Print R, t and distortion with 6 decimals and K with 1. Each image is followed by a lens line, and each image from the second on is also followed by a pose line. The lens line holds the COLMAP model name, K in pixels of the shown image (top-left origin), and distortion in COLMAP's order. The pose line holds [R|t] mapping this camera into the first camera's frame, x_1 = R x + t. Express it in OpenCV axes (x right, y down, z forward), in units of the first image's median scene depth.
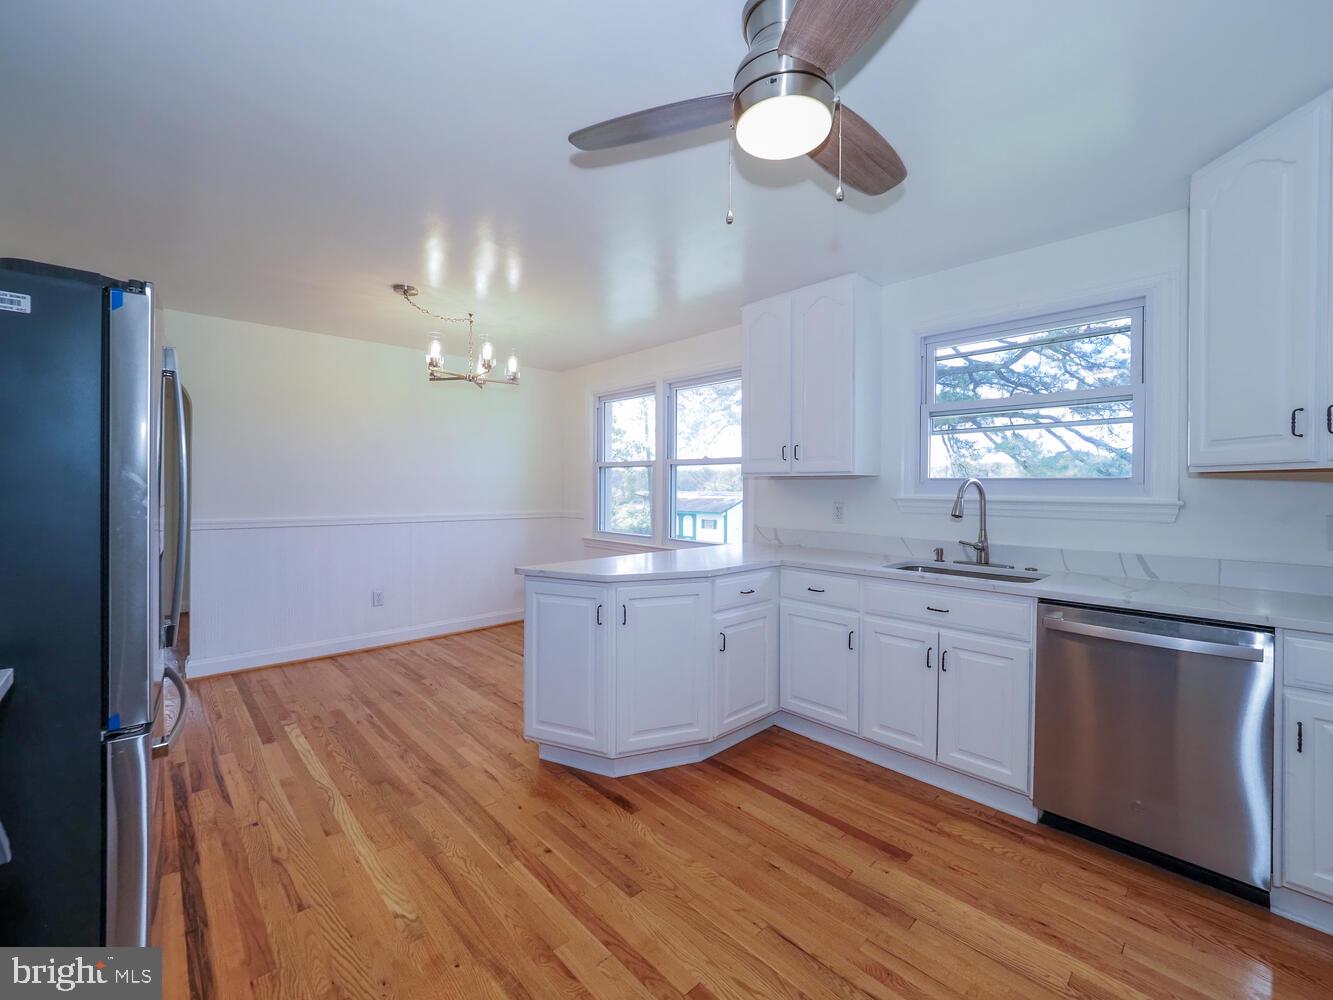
lens RADIAL K [[575.7, 0, 678.0], [0, 575.7, 482.1], [0, 0, 1]] dist [-0.009641, 0.001217]
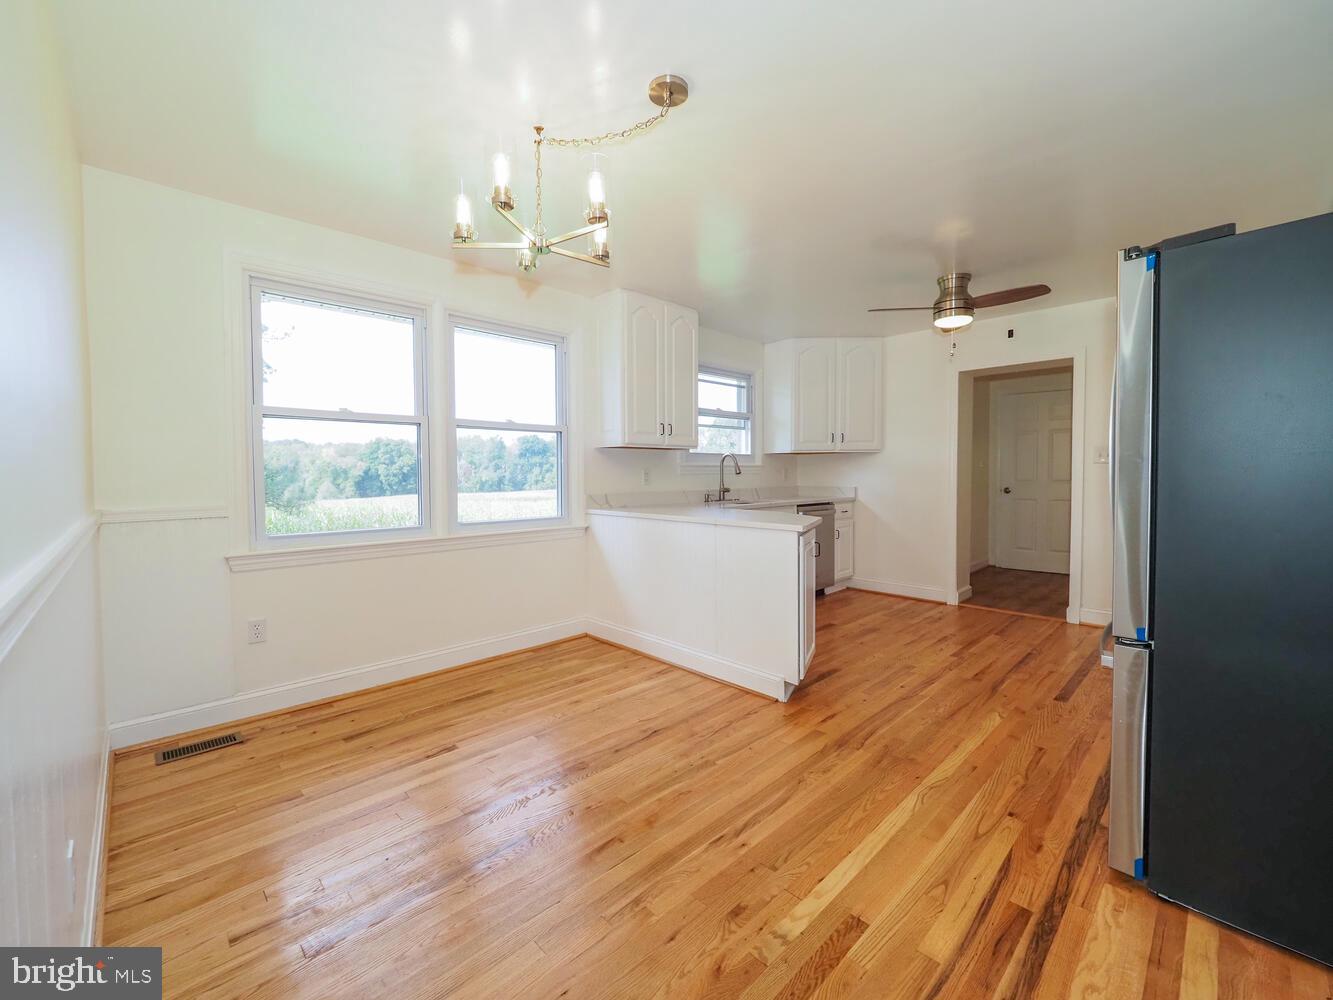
lens RADIAL K [[575.7, 0, 649.9], [0, 575.7, 488.2], [0, 0, 1]] dist [-0.009641, 0.001217]
pose [[-0.020873, -0.033386, 0.999225, -1.456043], [-0.001734, 0.999442, 0.033357, 0.048812], [-0.999781, -0.001036, -0.020919, 1.433675]]
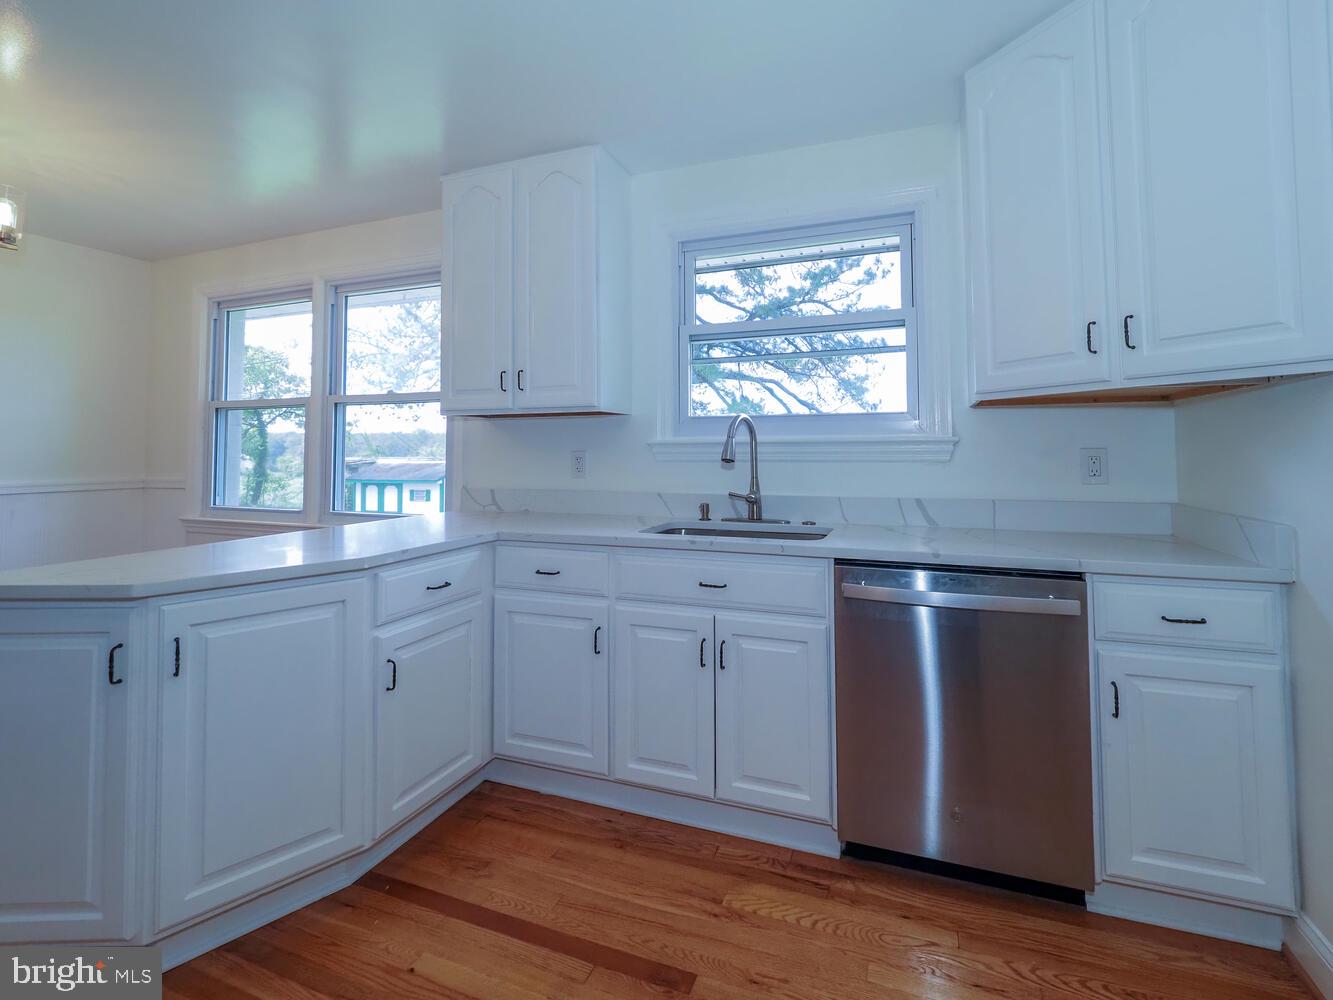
lens RADIAL K [[611.4, 0, 697.7], [0, 611.4, 446.9], [0, 0, 1]] dist [0.000341, -0.000774]
pose [[0.891639, -0.002956, 0.452738, 0.077099], [0.003831, 0.999992, -0.001016, 0.043341], [-0.452732, 0.002640, 0.891643, 0.293624]]
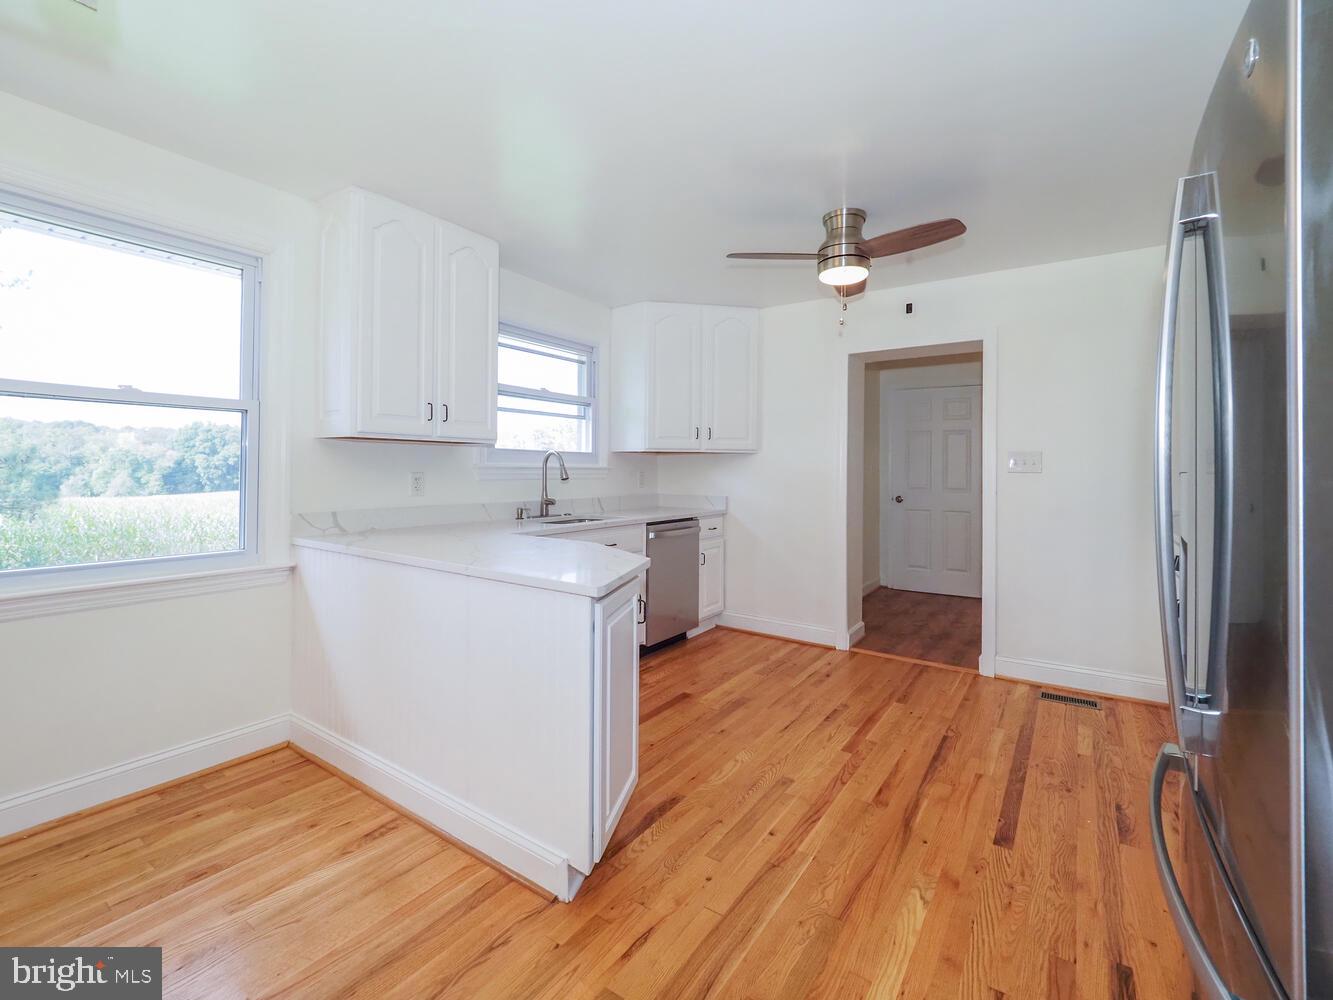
lens RADIAL K [[608.7, 0, 654.1], [0, 608.7, 457.9], [0, 0, 1]] dist [-0.000825, -0.002030]
pose [[-0.209527, 0.010026, 0.977752, -0.991548], [-0.017004, 0.999759, -0.013895, 0.028267], [-0.977655, -0.019537, -0.209306, 1.186549]]
